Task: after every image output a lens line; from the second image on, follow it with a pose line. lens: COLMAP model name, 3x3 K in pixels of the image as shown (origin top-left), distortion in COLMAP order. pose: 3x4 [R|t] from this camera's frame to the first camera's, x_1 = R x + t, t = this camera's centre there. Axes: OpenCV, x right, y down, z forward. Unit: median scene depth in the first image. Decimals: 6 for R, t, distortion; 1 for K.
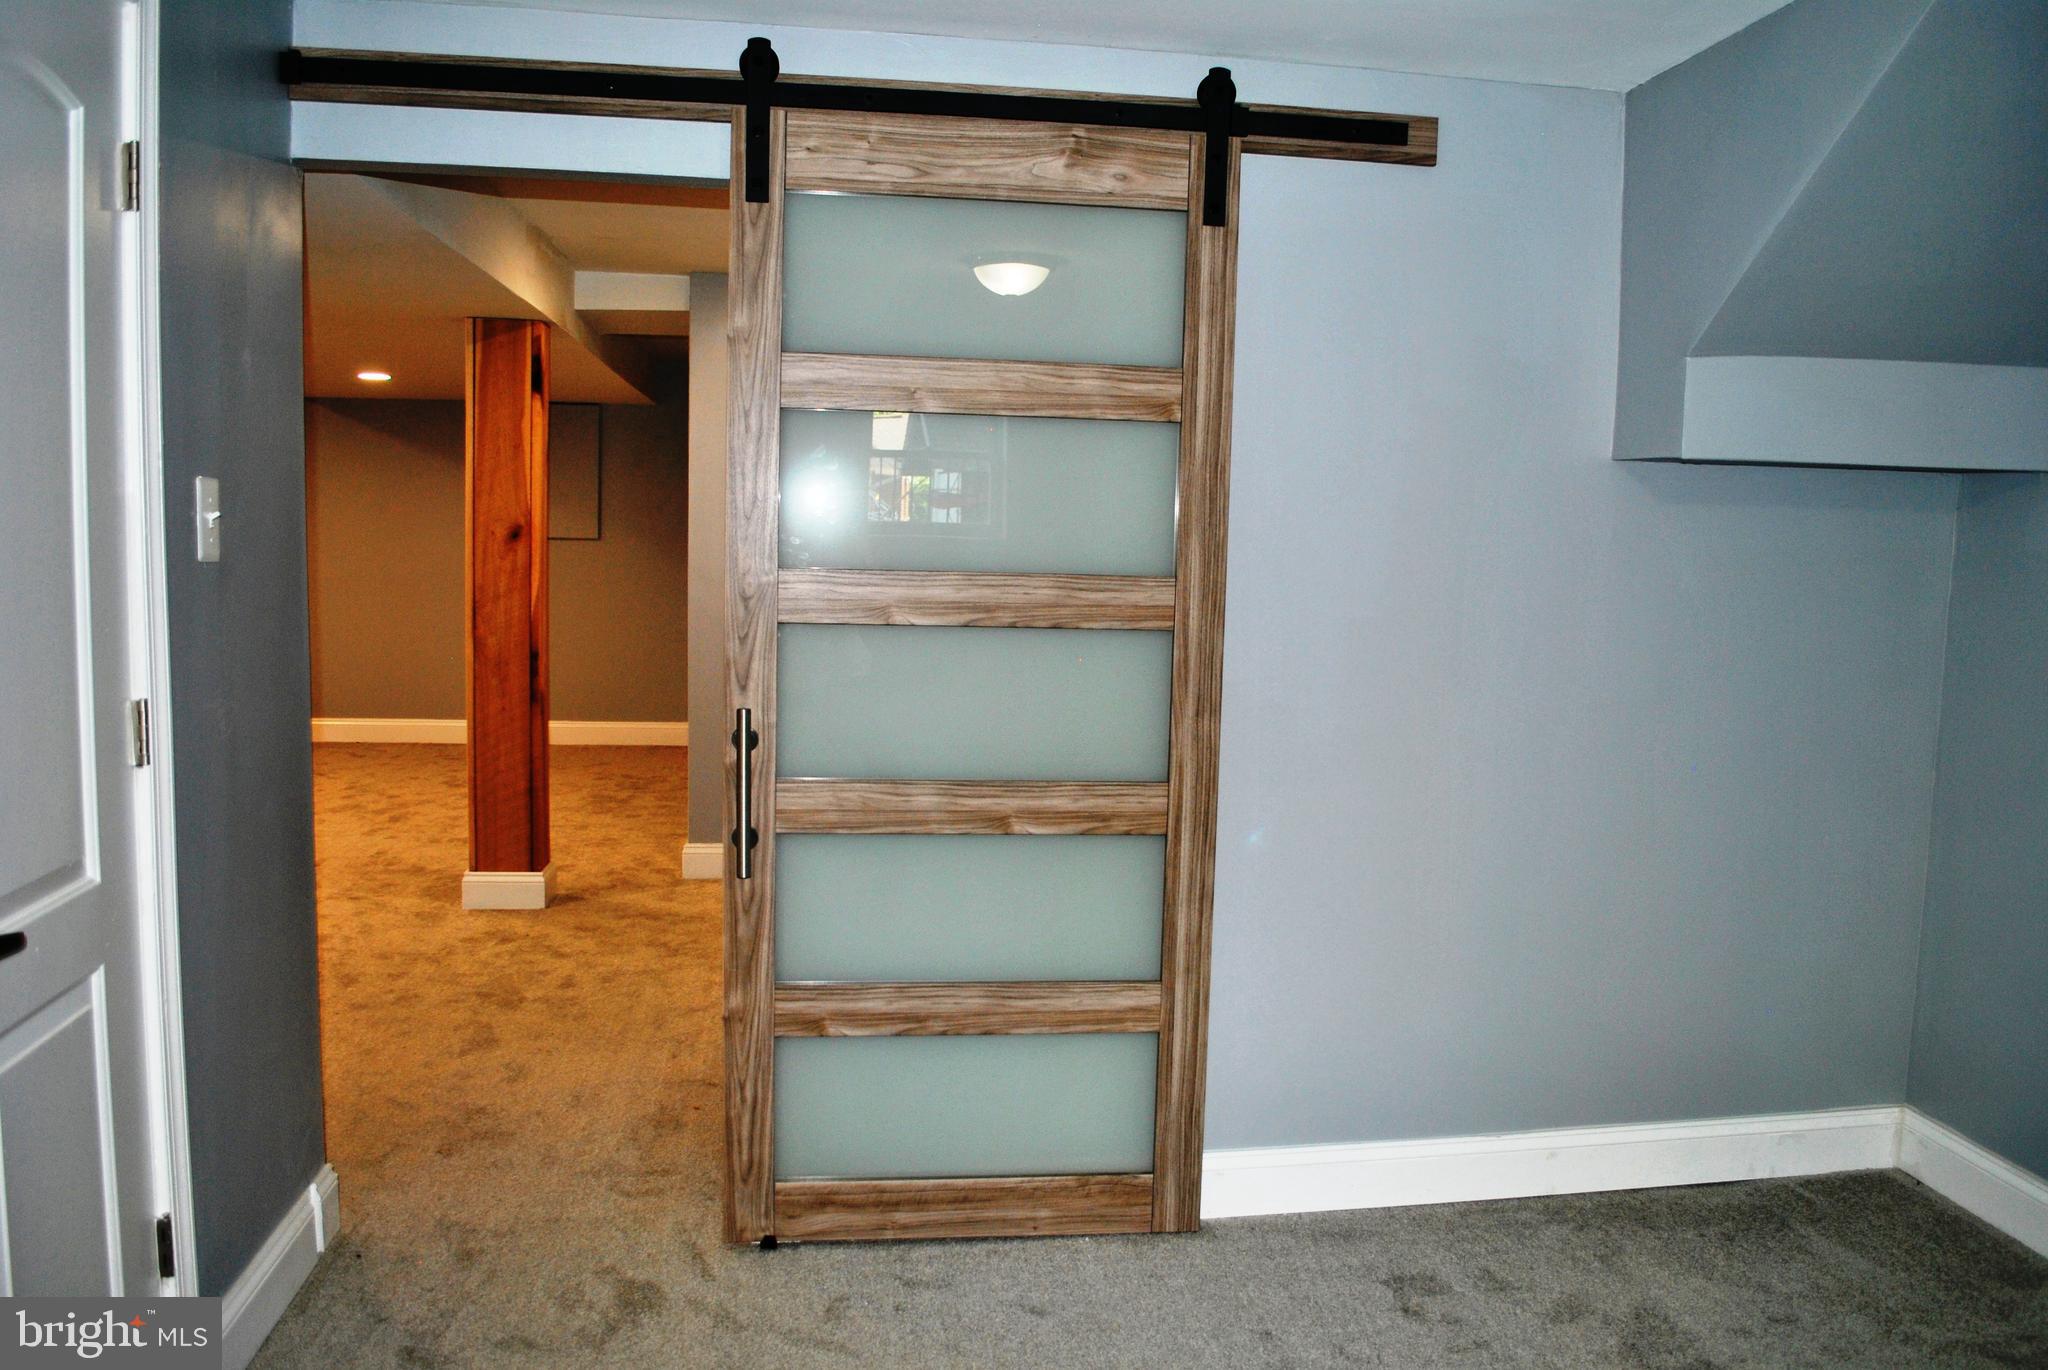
lens RADIAL K [[1626.5, 0, 1026.3], [0, 1626.5, 684.4], [0, 0, 1]] dist [-0.077927, 0.007531]
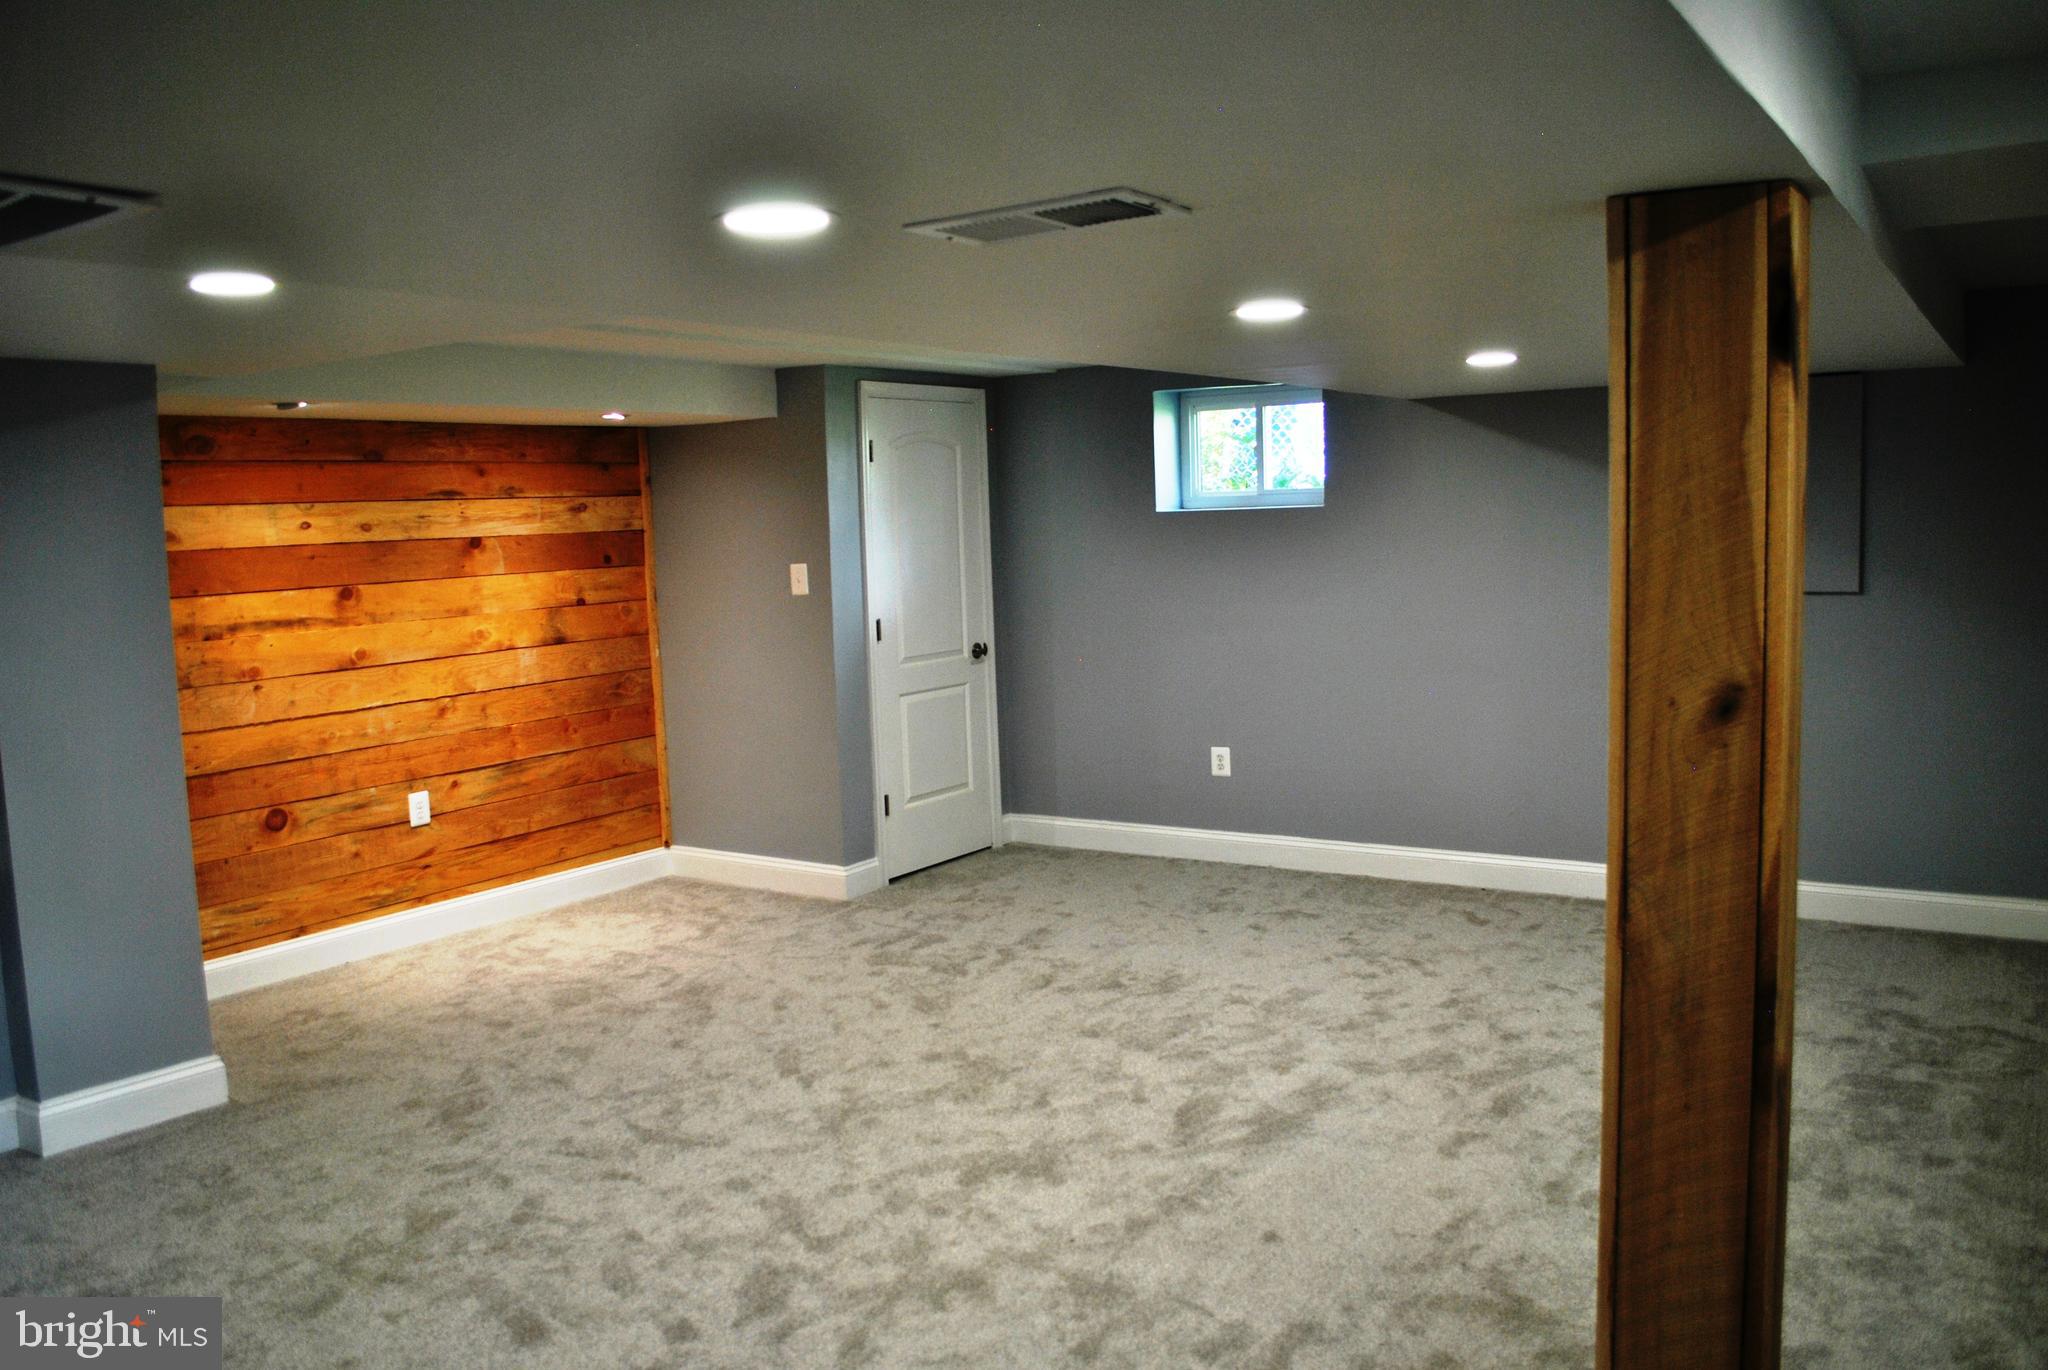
lens RADIAL K [[1626.5, 0, 1019.3], [0, 1626.5, 689.4], [0, 0, 1]] dist [-0.077927, 0.007531]
pose [[0.753560, 0.019893, -0.657078, -0.182154], [-0.013650, 0.999800, 0.014615, -0.100223], [0.657237, -0.002044, 0.753681, 0.566432]]
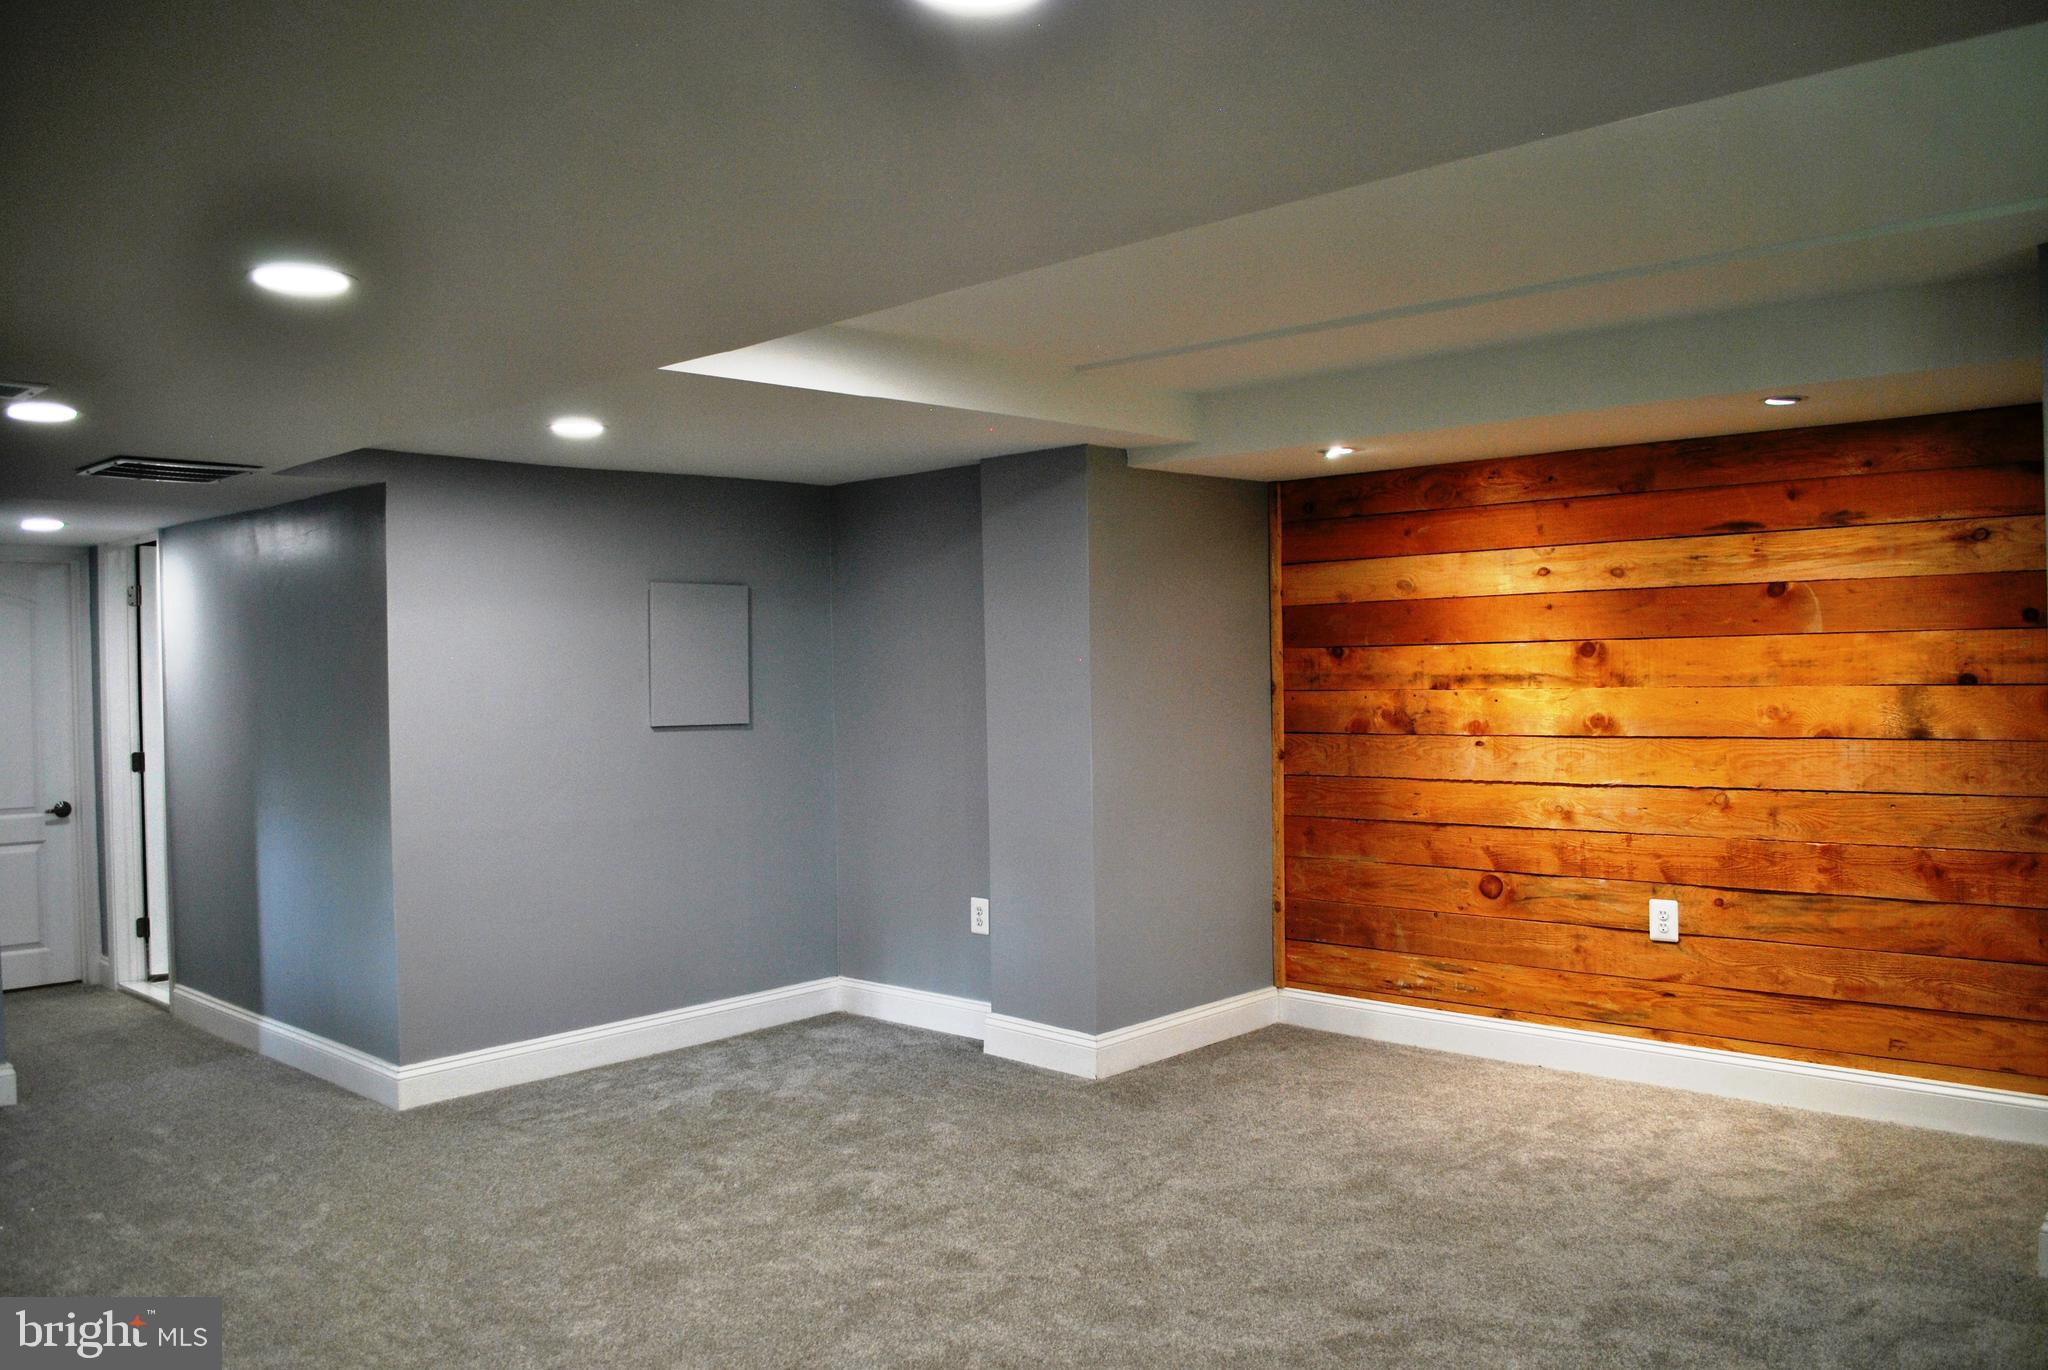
lens RADIAL K [[1626.5, 0, 1018.5], [0, 1626.5, 678.9], [0, 0, 1]] dist [-0.077927, 0.007531]
pose [[-0.780079, -0.001457, -0.625679, -0.301640], [-0.062199, 0.995224, 0.075230, -0.143619], [0.622581, 0.097602, -0.776445, 1.165535]]
